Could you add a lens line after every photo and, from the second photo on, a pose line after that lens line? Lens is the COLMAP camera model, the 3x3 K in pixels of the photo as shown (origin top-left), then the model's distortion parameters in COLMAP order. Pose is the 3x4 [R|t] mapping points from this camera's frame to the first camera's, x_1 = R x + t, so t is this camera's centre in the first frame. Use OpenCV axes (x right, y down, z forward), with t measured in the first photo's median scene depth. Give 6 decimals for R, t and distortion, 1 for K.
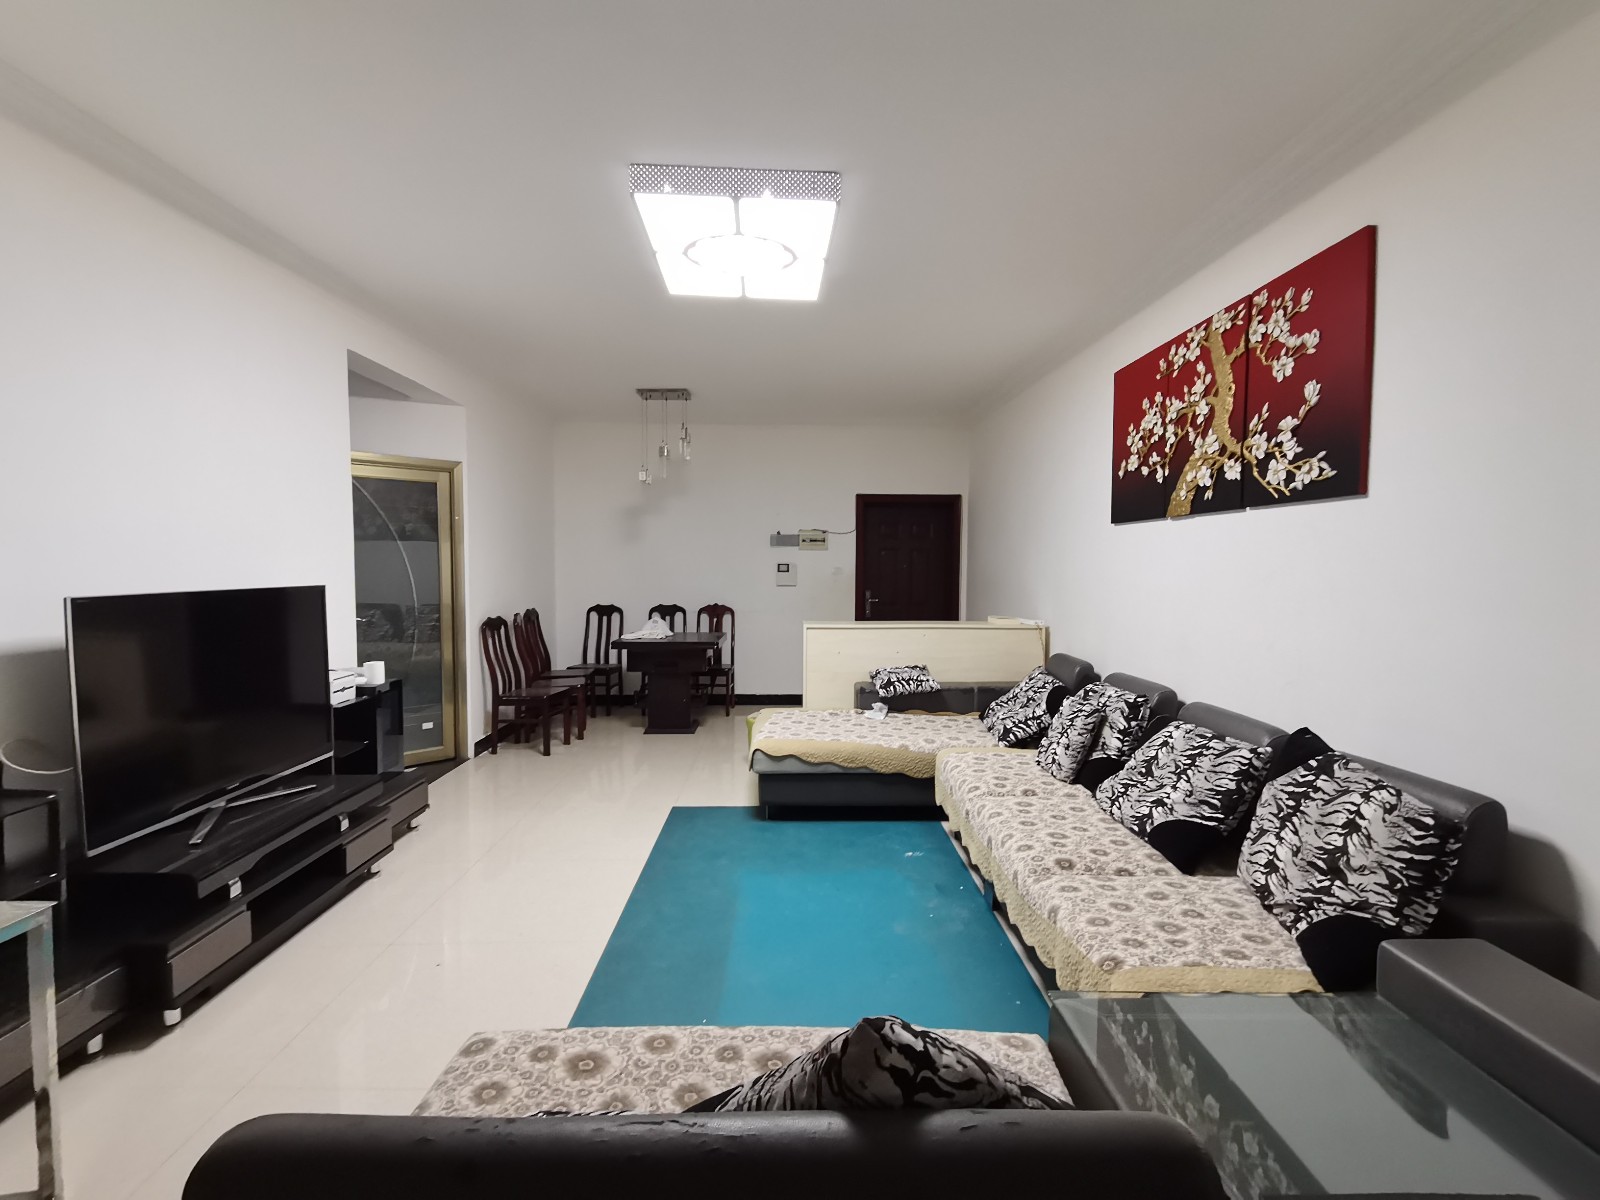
lens RADIAL K [[772.8, 0, 806.7], [0, 772.8, 599.4], [0, 0, 1]] dist [0.017323, -0.000740]
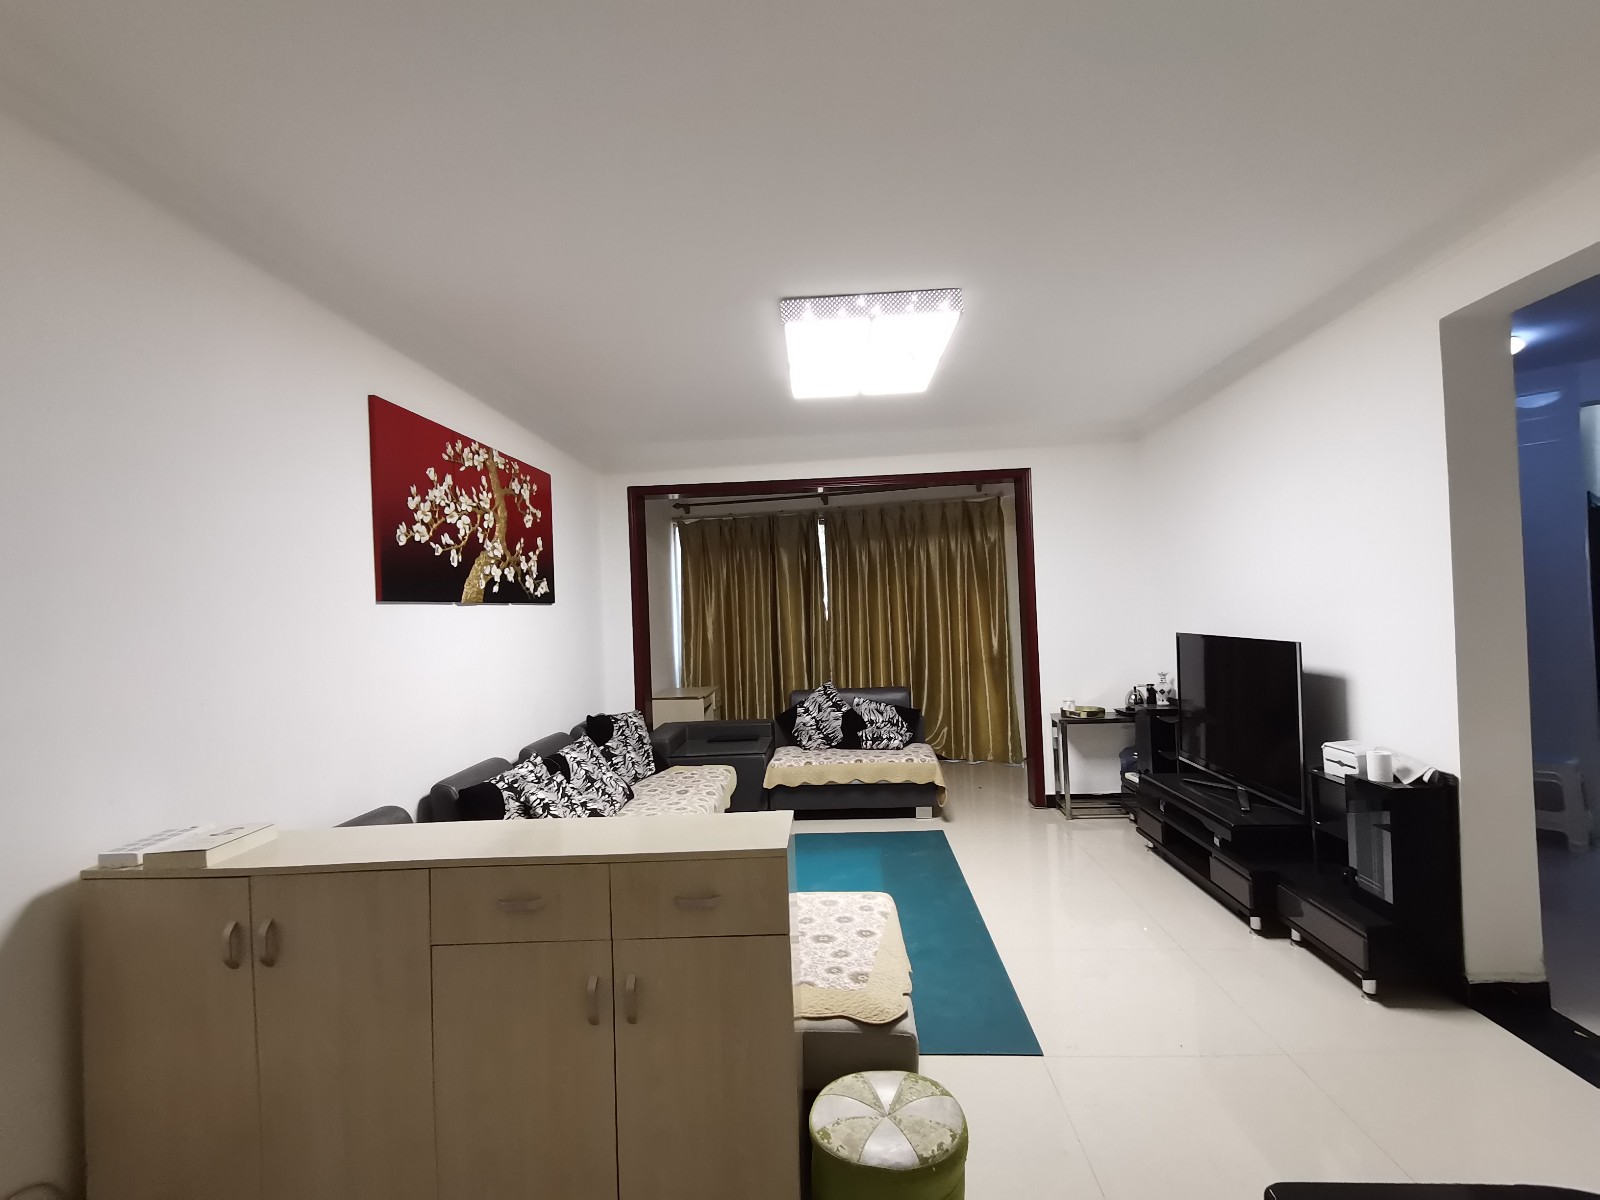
lens RADIAL K [[772.8, 0, 798.1], [0, 772.8, 598.3], [0, 0, 1]] dist [0.017323, -0.000740]
pose [[-0.995250, 0.036469, 0.090262, -0.072529], [0.039343, 0.998767, 0.030265, -0.119153], [-0.089047, 0.033672, -0.995458, 1.905158]]
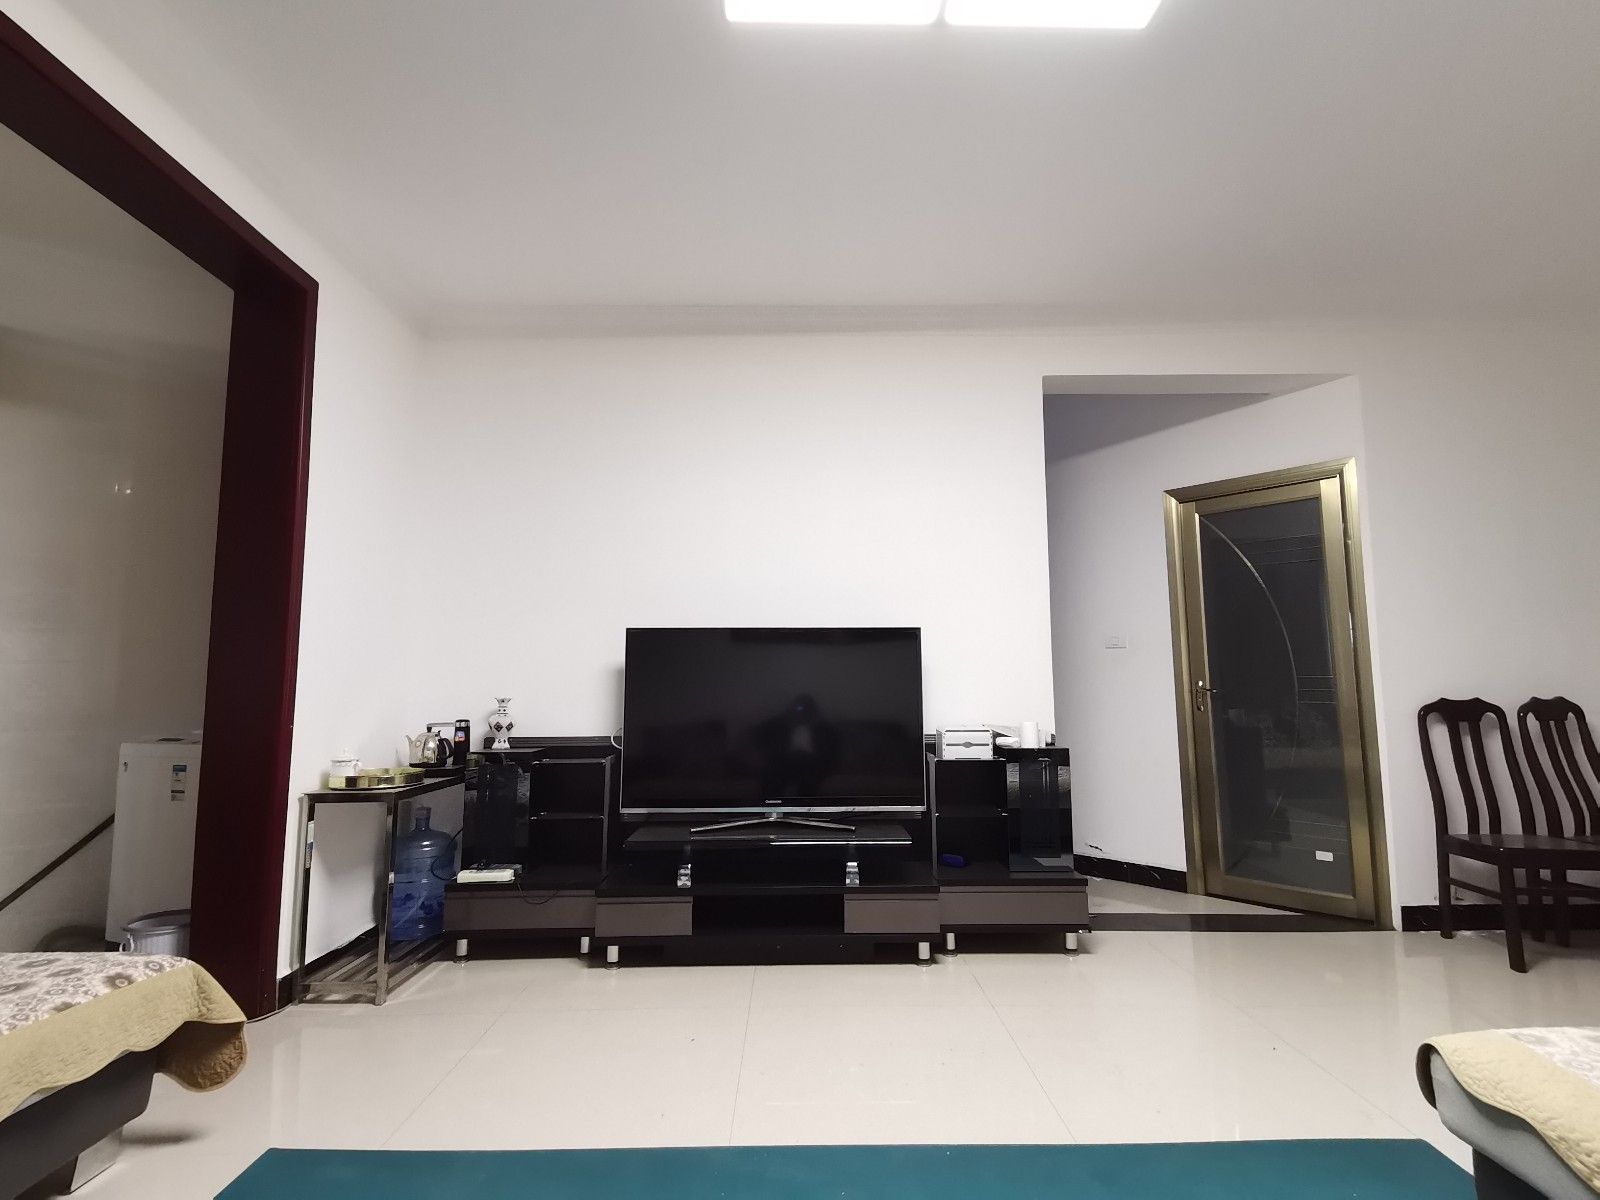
lens RADIAL K [[772.8, 0, 811.5], [0, 772.8, 596.9], [0, 0, 1]] dist [0.017323, -0.000740]
pose [[-0.011483, -0.106144, -0.994284, 0.311804], [-0.044561, 0.993416, -0.105537, 0.046912], [0.998941, 0.043095, -0.016137, 0.825110]]
